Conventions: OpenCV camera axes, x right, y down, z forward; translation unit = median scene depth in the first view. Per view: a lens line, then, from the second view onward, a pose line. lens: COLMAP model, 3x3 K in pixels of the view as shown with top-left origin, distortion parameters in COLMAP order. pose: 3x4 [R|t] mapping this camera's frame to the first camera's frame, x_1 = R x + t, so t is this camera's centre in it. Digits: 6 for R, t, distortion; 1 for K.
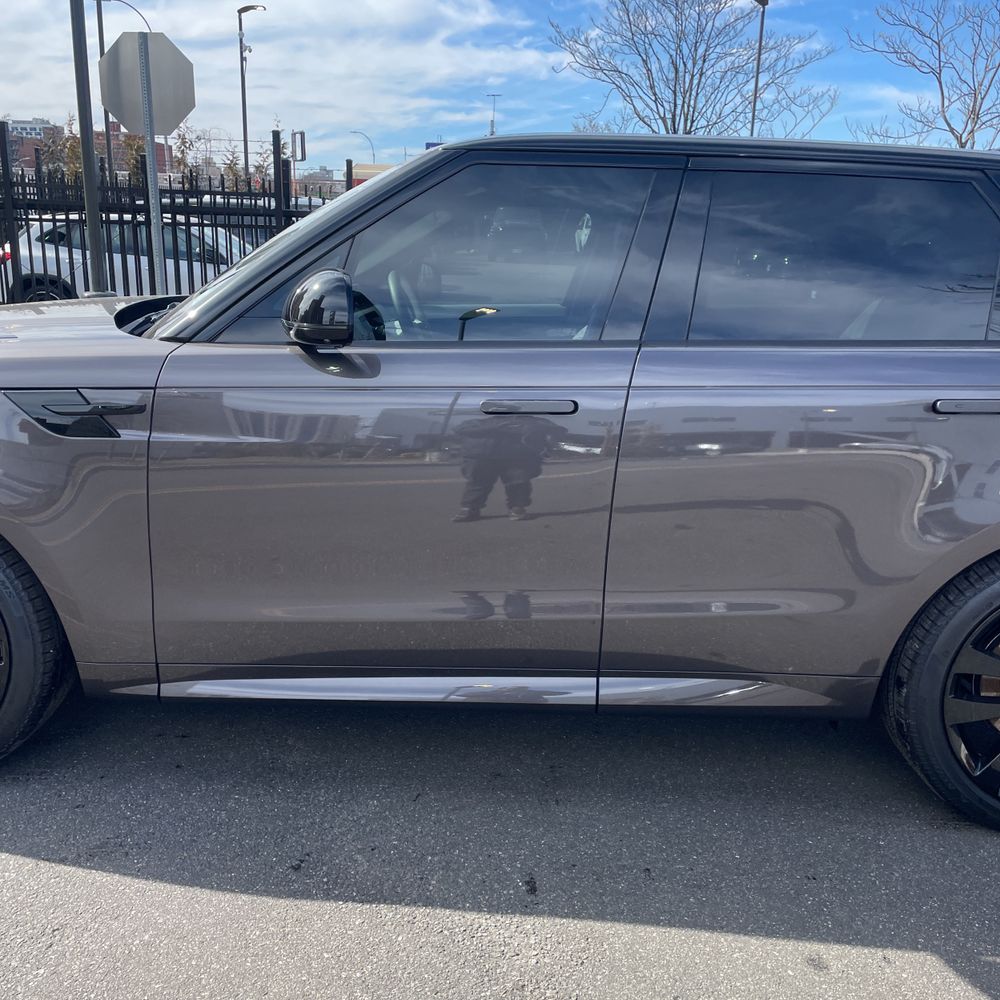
lens RADIAL K [[1000.4, 0, 500.0], [0, 1000.4, 500.0], [0, 0, 1]] dist [0.110747, -0.103185]
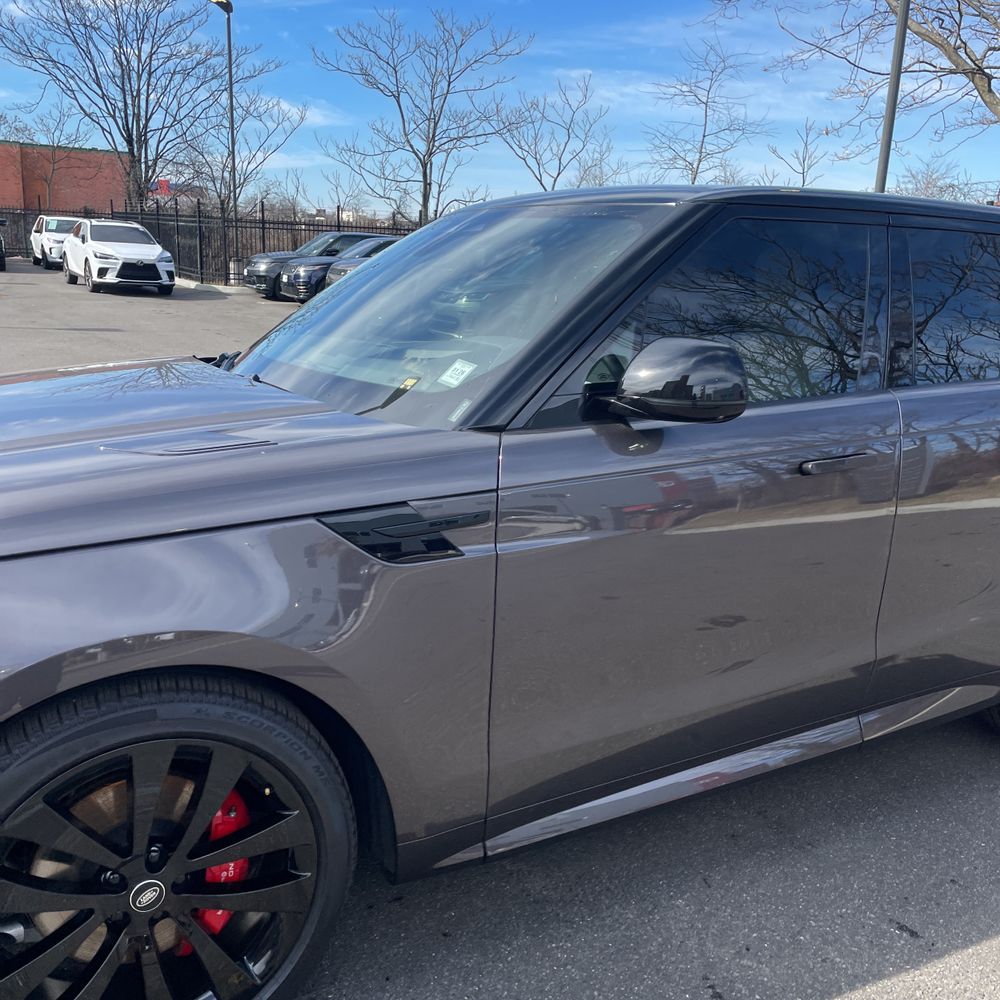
lens RADIAL K [[991.9, 0, 499.7], [0, 991.9, 527.0], [0, 0, 1]] dist [0.108280, -0.142745]
pose [[0.859361, -0.136290, 0.492873, -0.157554], [0.125241, 0.990570, 0.055547, -0.026601], [-0.495796, 0.013993, 0.868327, 0.062763]]
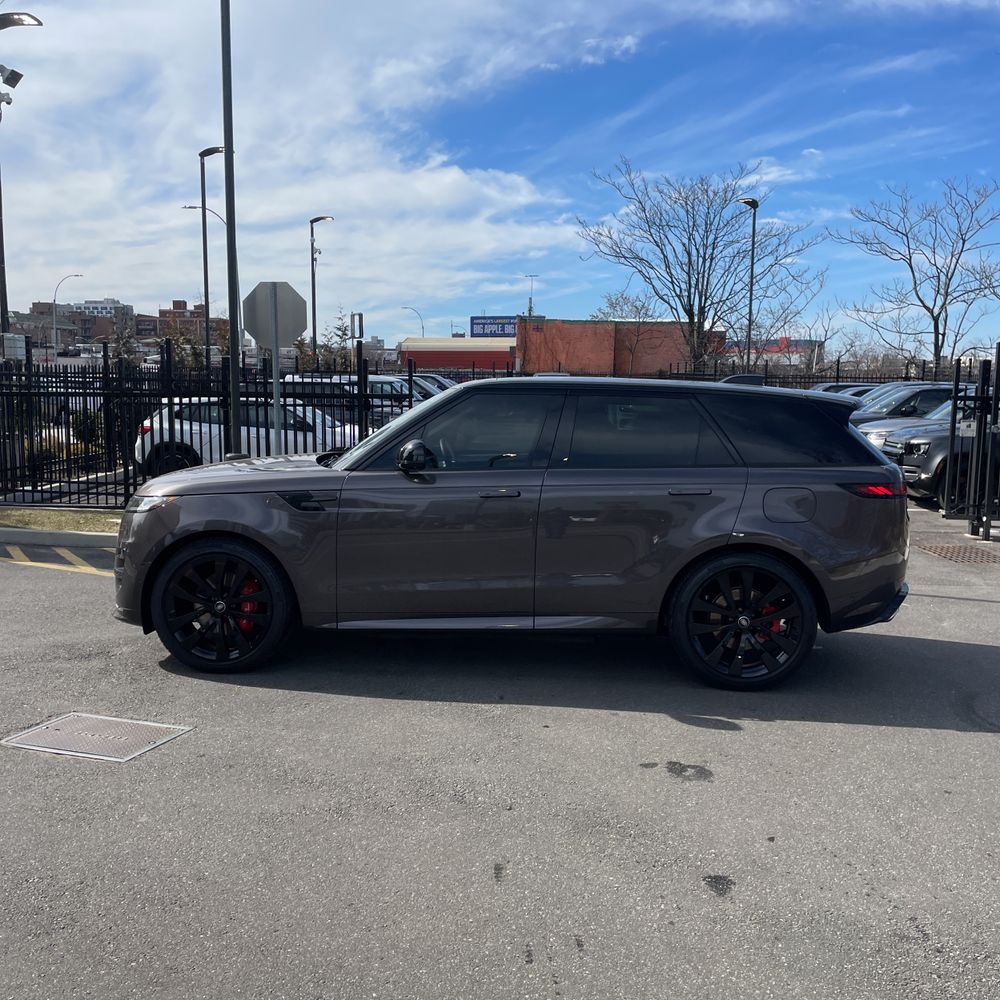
lens RADIAL K [[991.9, 0, 499.7], [0, 991.9, 527.0], [0, 0, 1]] dist [0.108280, -0.142745]
pose [[0.998928, -0.012458, -0.044589, 0.027046], [0.006760, 0.992040, -0.125739, 0.056286], [0.045800, 0.125303, 0.991061, -0.265304]]
